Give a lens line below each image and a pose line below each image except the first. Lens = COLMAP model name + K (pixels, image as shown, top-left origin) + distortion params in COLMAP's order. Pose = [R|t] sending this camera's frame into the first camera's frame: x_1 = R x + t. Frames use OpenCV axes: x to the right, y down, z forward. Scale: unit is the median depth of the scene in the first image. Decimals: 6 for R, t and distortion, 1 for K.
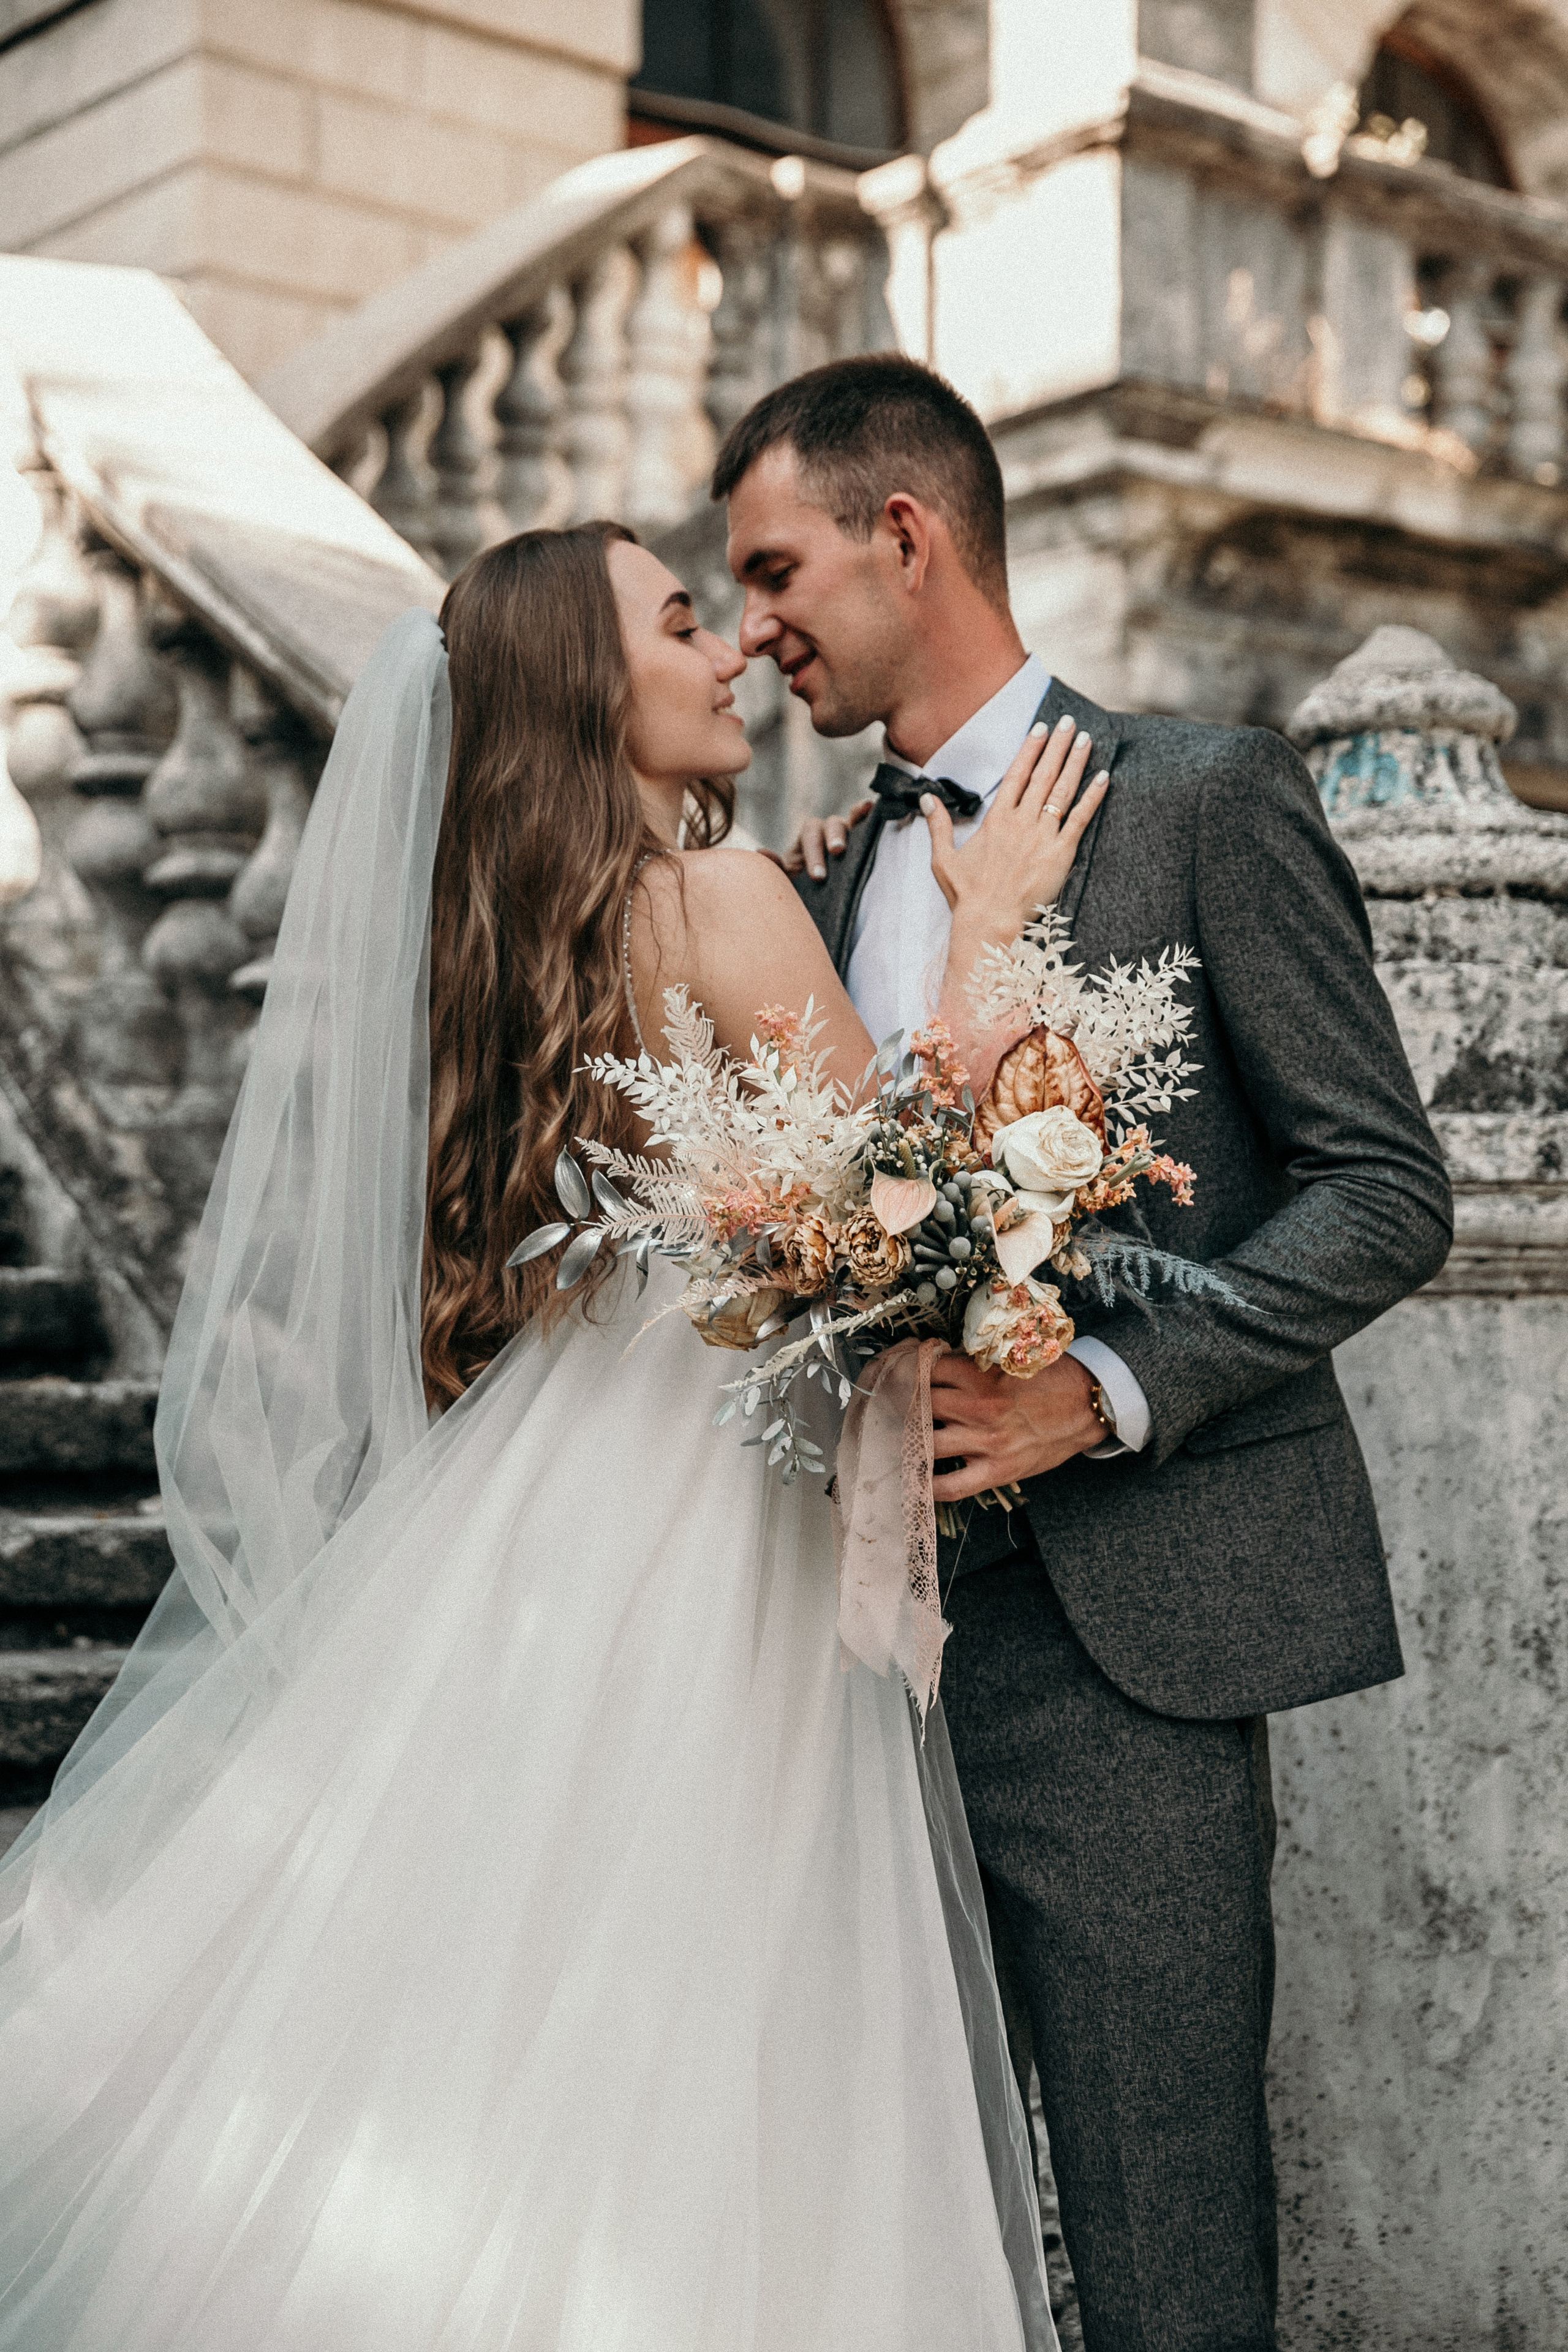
lens RADIAL K [[4014.3, 0, 775.9], [0, 4014.3, 1207.6], [0, 0, 1]] dist [0.354925, 0.044426]
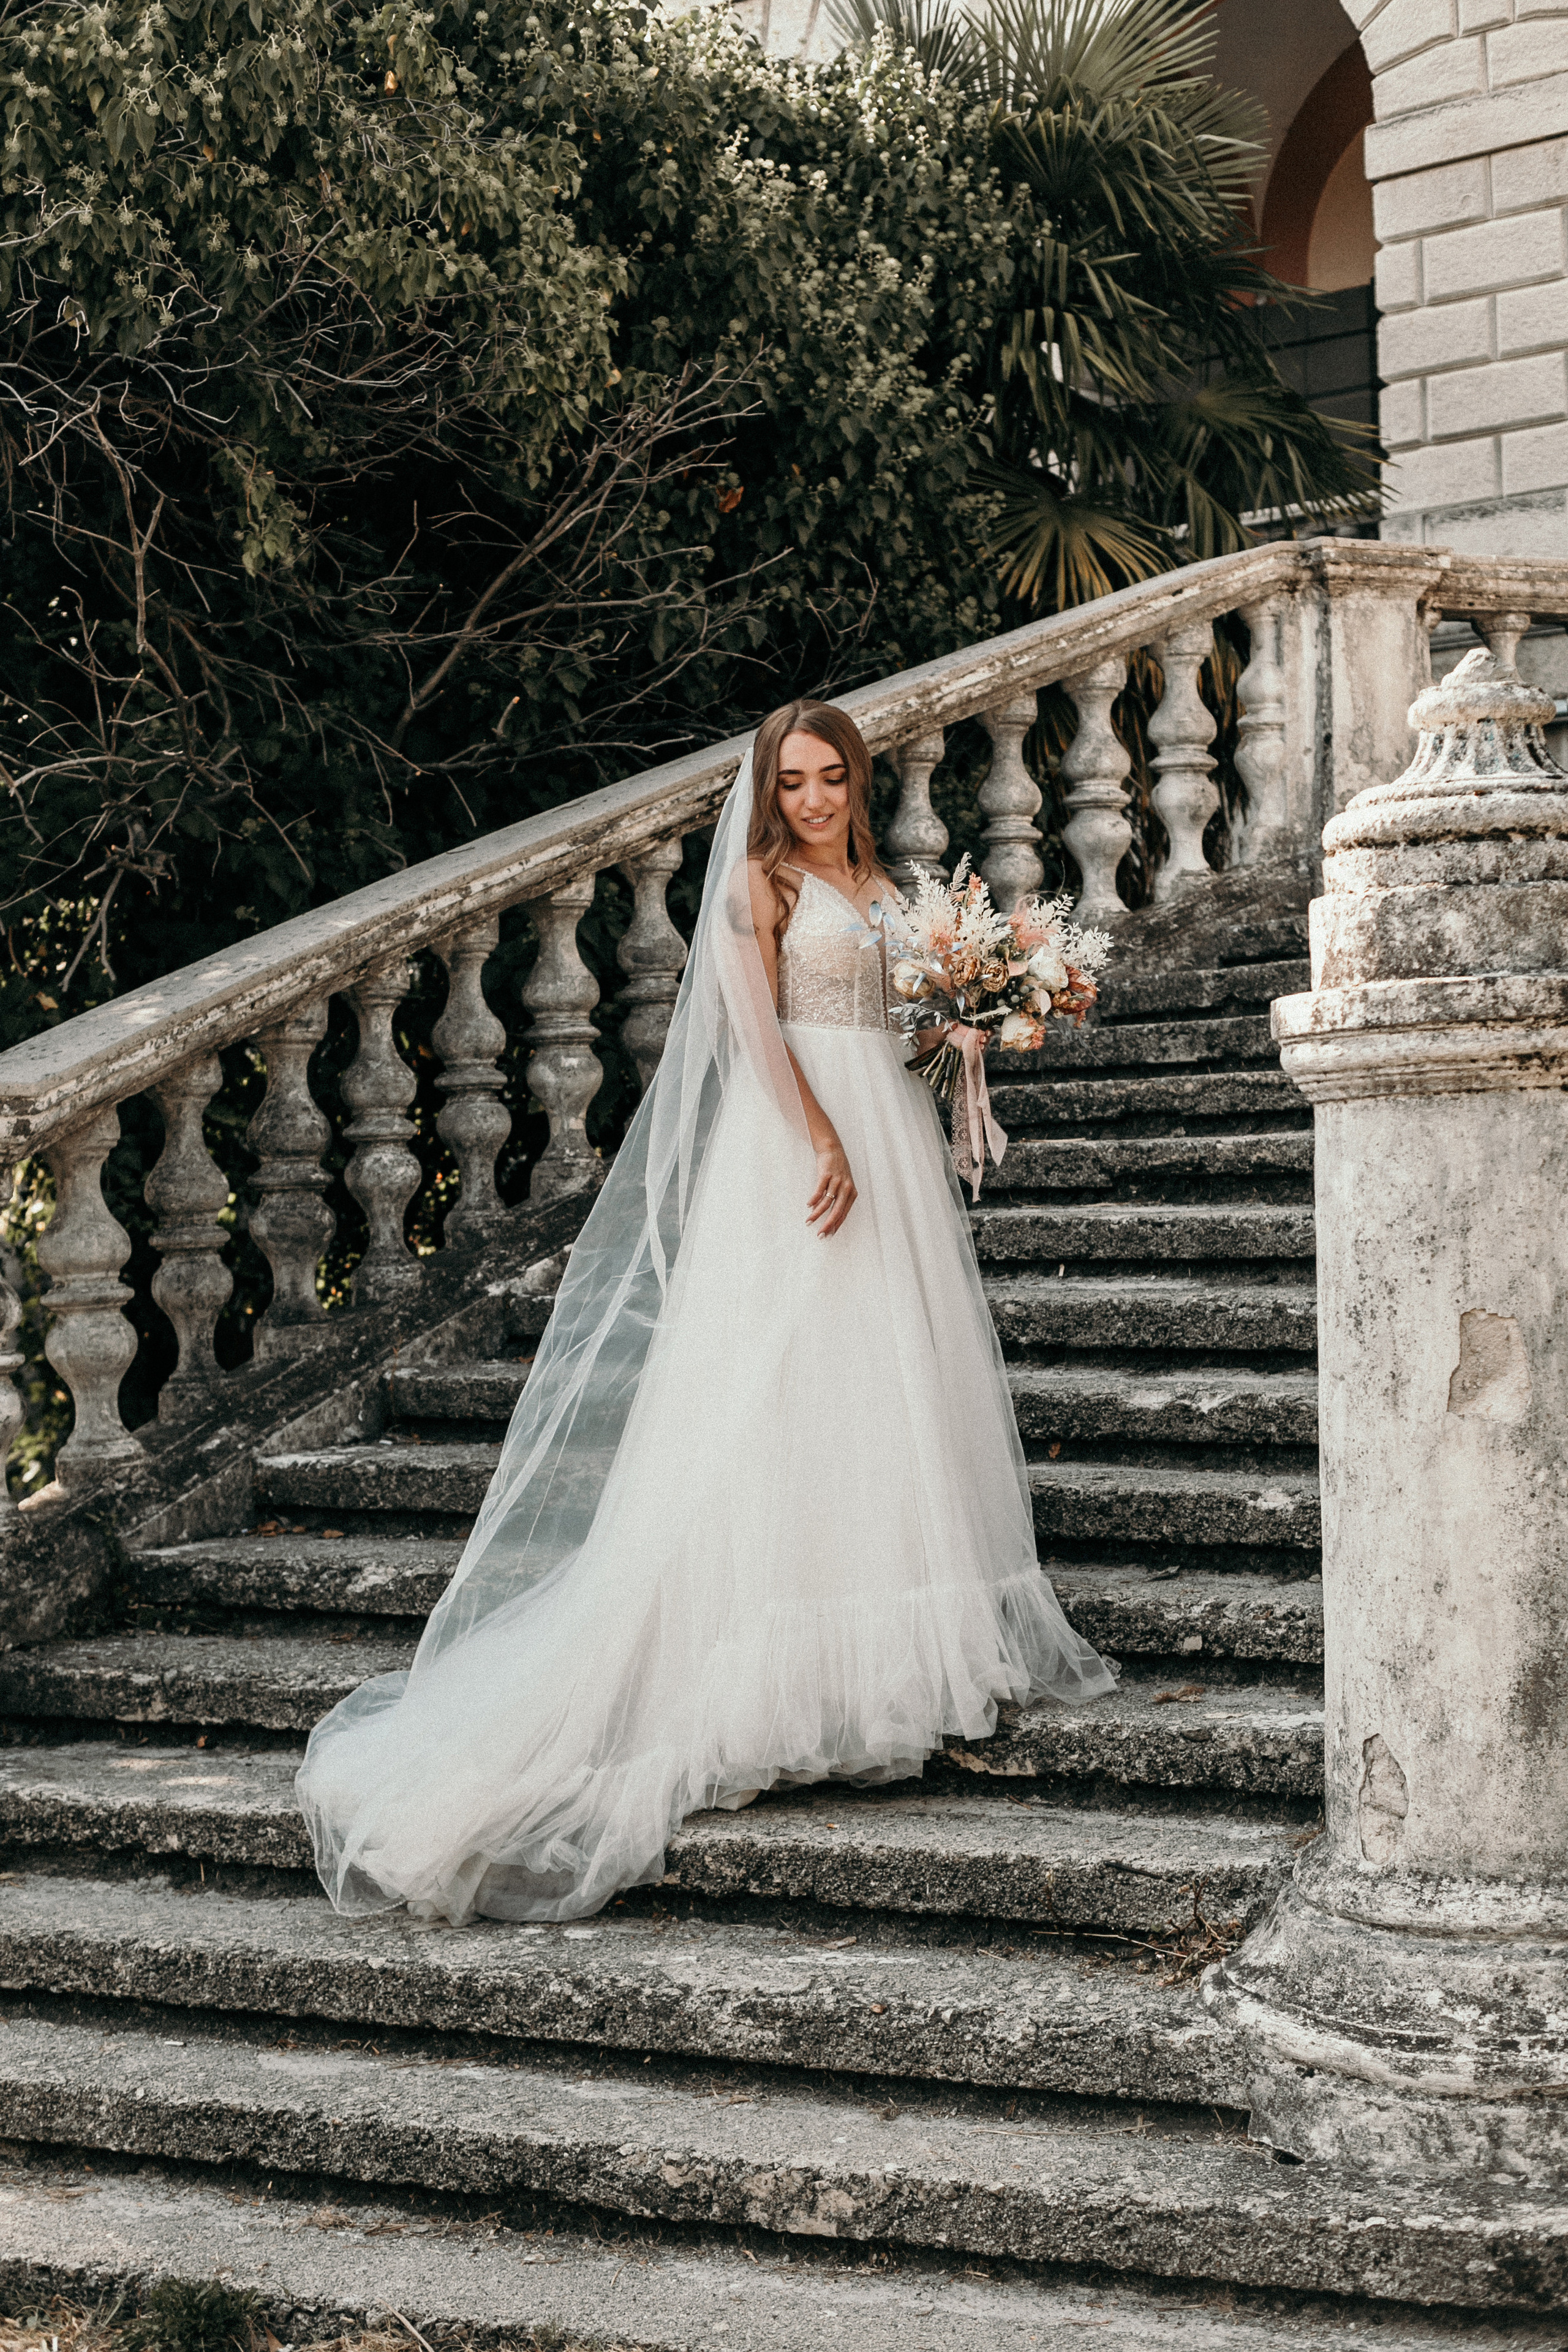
lens RADIAL K [[3390.0, 0, 771.8], [0, 3390.0, 1185.8], [0, 0, 1]] dist [0.008363, -0.080346]
pose [[0.184494, -0.001543, -0.982832, 0.991424], [0.107770, 0.994000, 0.018670, 0.003775], [0.976907, -0.109365, 0.183553, 0.357936]]
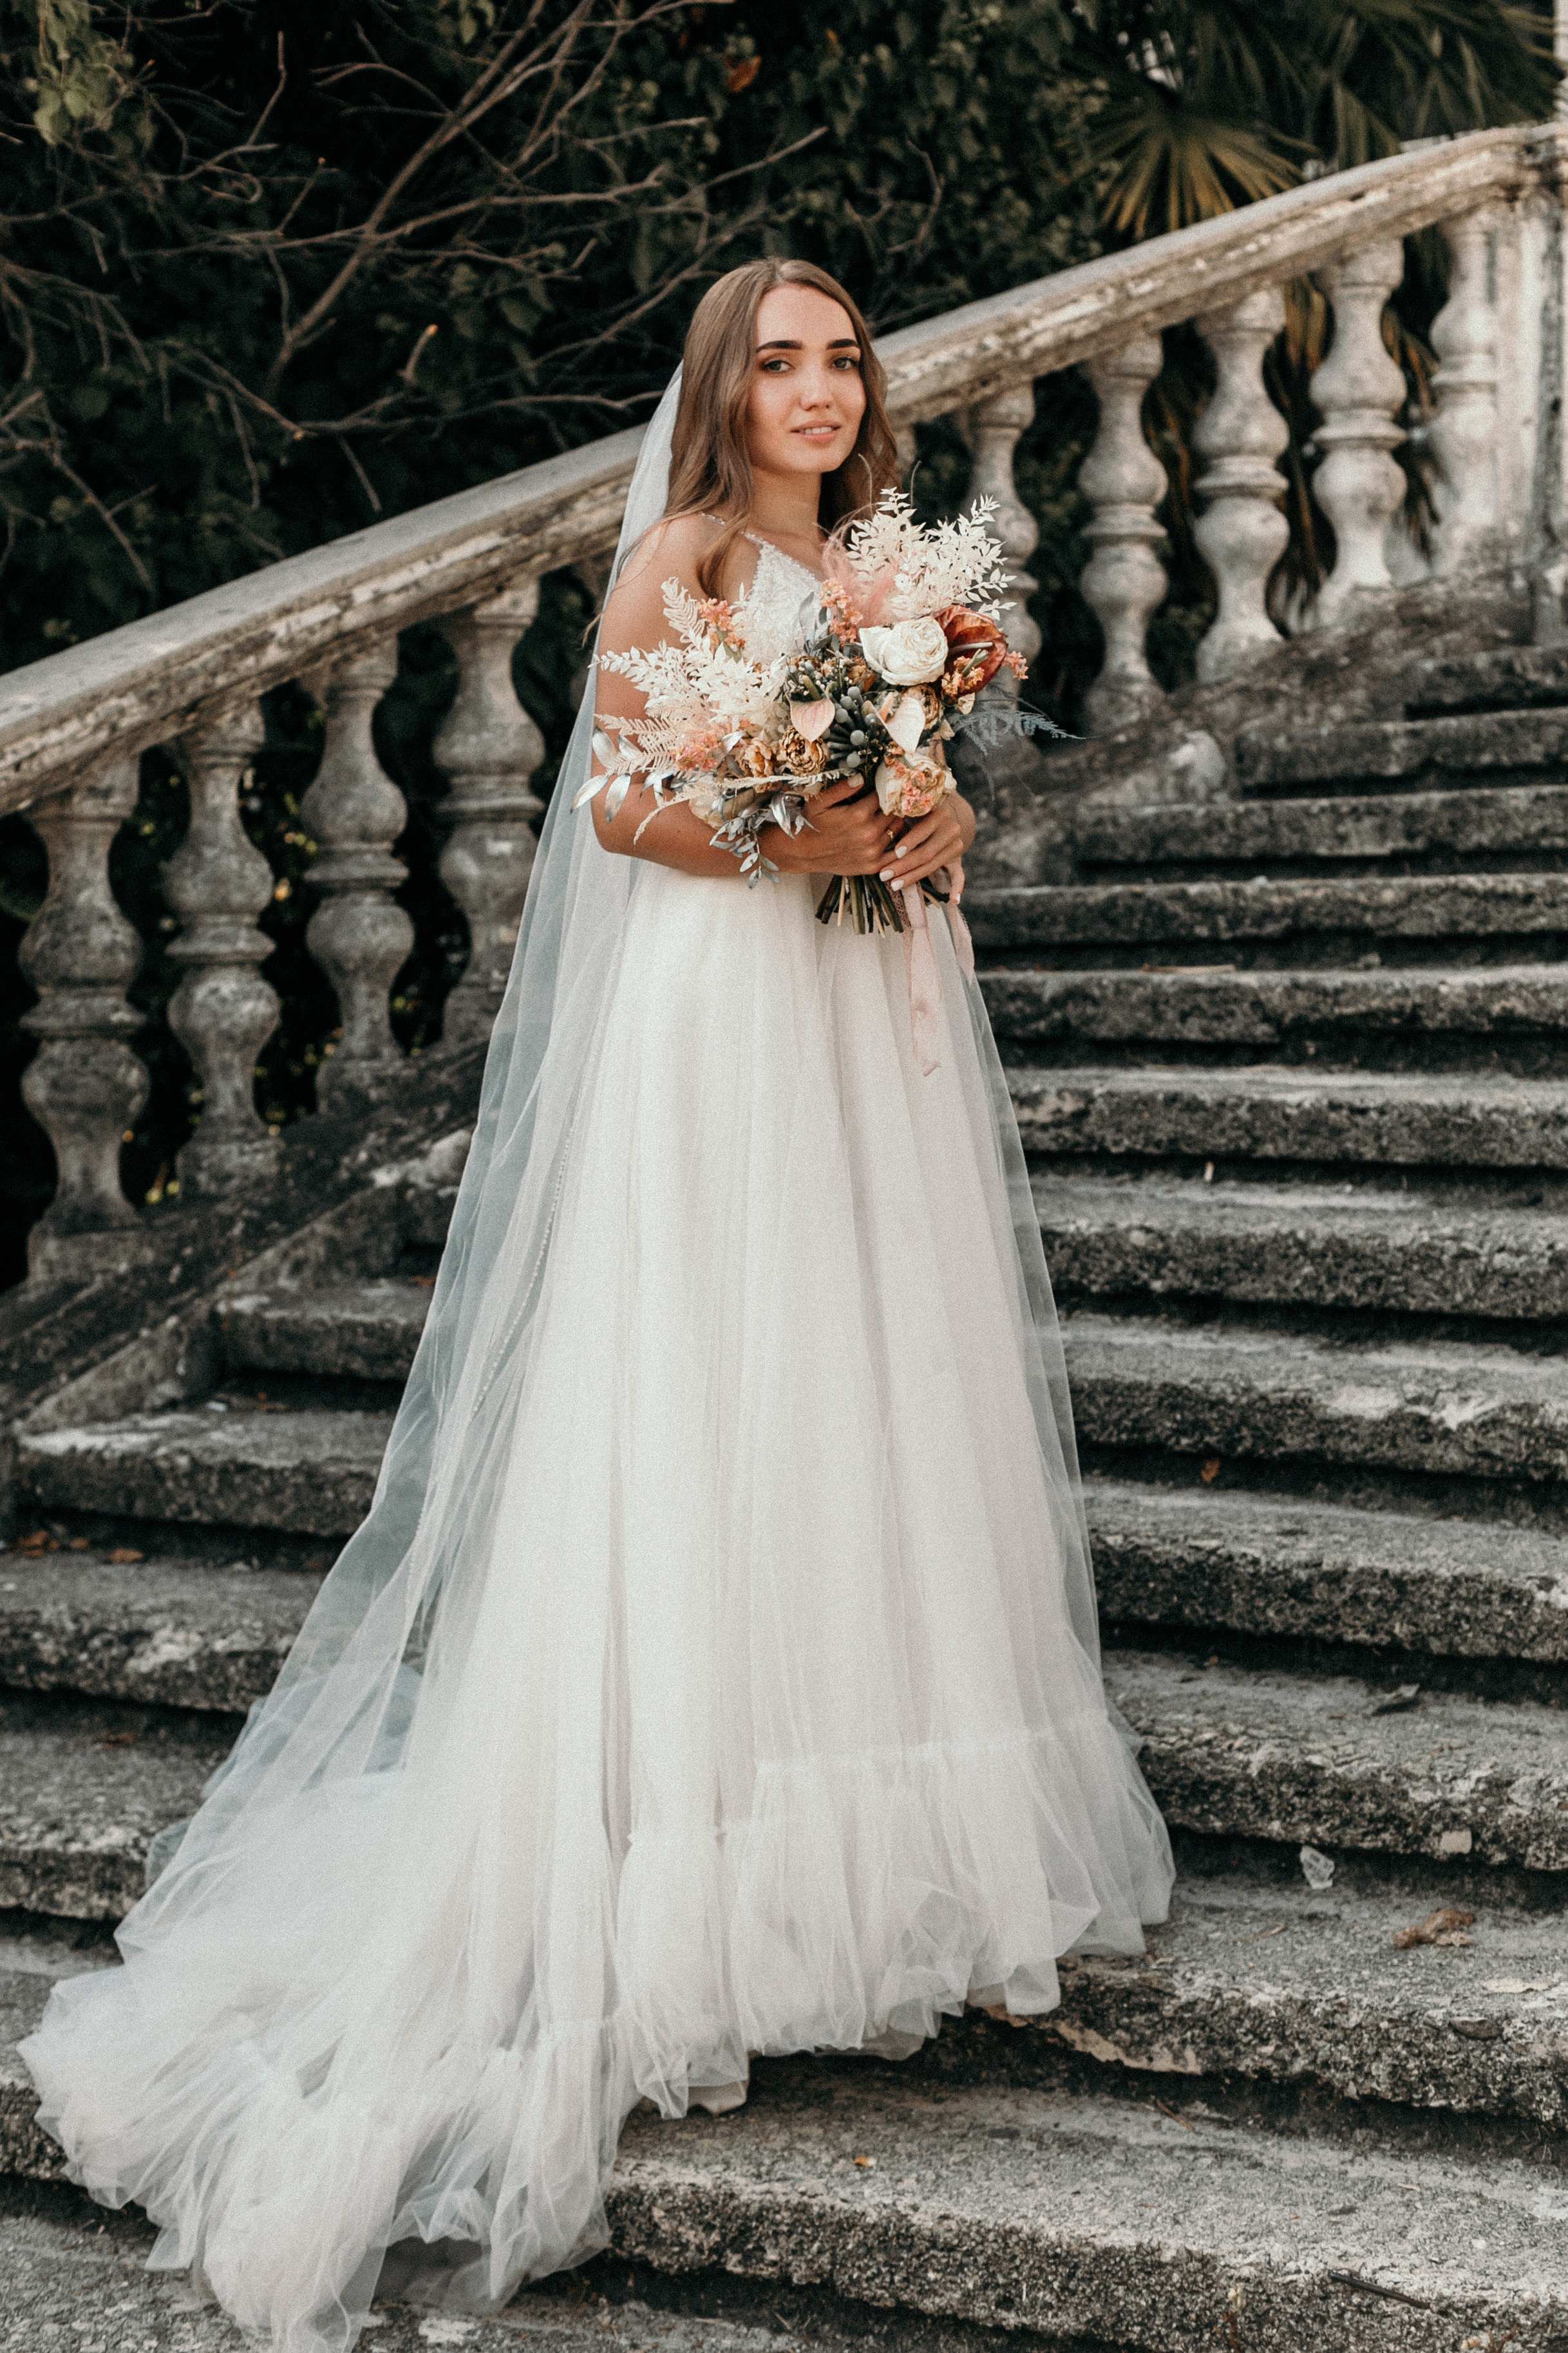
lens RADIAL K [[3689.4, 0, 765.8], [0, 3689.4, 1127.9], [0, 0, 1]] dist [0.003504, -0.061612]
pose [[0.176320, 0.051449, -0.982987, 0.628431], [0.097020, 0.992862, 0.069368, -0.018398], [0.979540, -0.107601, 0.170070, 0.432422]]
